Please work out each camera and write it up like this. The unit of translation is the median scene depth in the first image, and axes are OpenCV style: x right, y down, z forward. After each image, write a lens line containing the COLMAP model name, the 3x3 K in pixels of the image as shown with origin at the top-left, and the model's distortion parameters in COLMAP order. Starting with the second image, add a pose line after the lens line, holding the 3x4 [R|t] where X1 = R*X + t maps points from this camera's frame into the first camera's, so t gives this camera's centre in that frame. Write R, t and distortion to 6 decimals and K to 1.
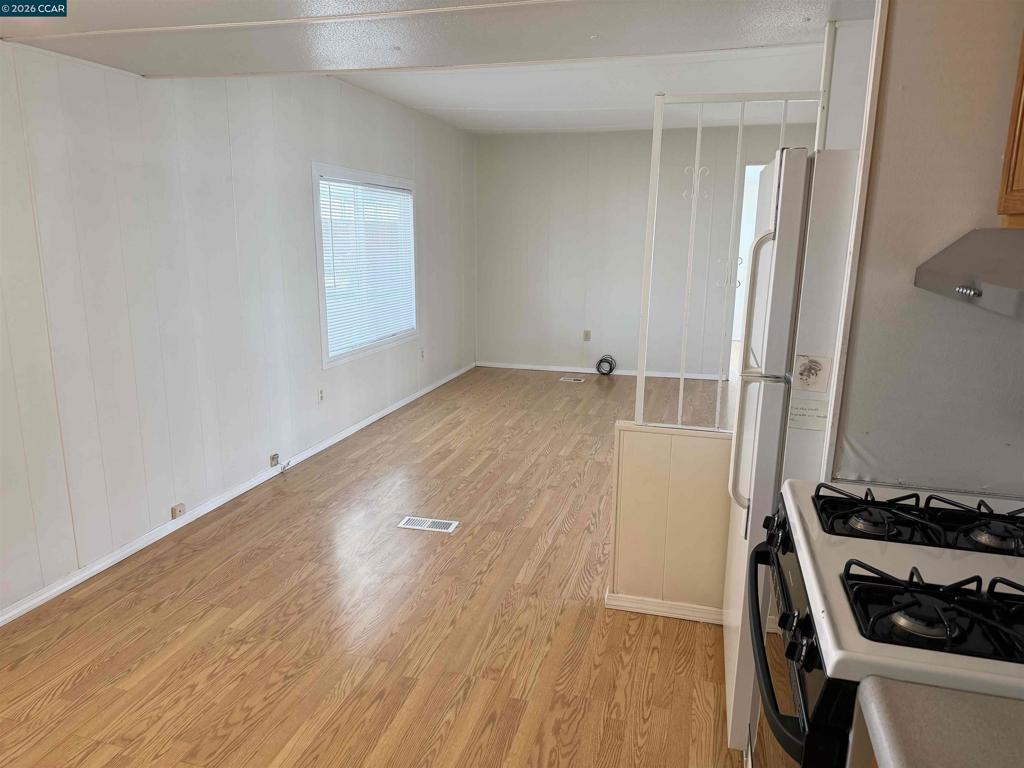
lens RADIAL K [[712.2, 0, 512.0], [0, 712.2, 384.0], [0, 0, 1]] dist [0.114386, -0.143961]
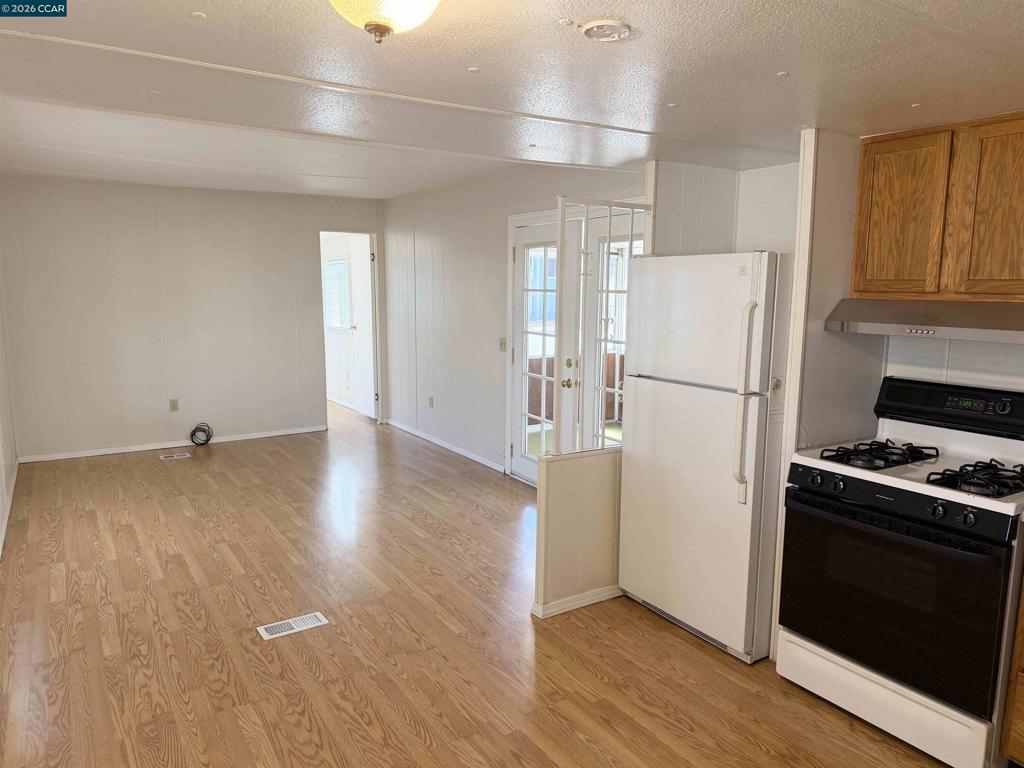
lens RADIAL K [[712.2, 0, 512.0], [0, 712.2, 384.0], [0, 0, 1]] dist [0.114386, -0.143961]
pose [[0.673860, -0.106779, 0.731102, -0.412073], [0.157519, 0.987516, -0.000958, -0.040764], [-0.721873, 0.115808, 0.682267, 0.116671]]
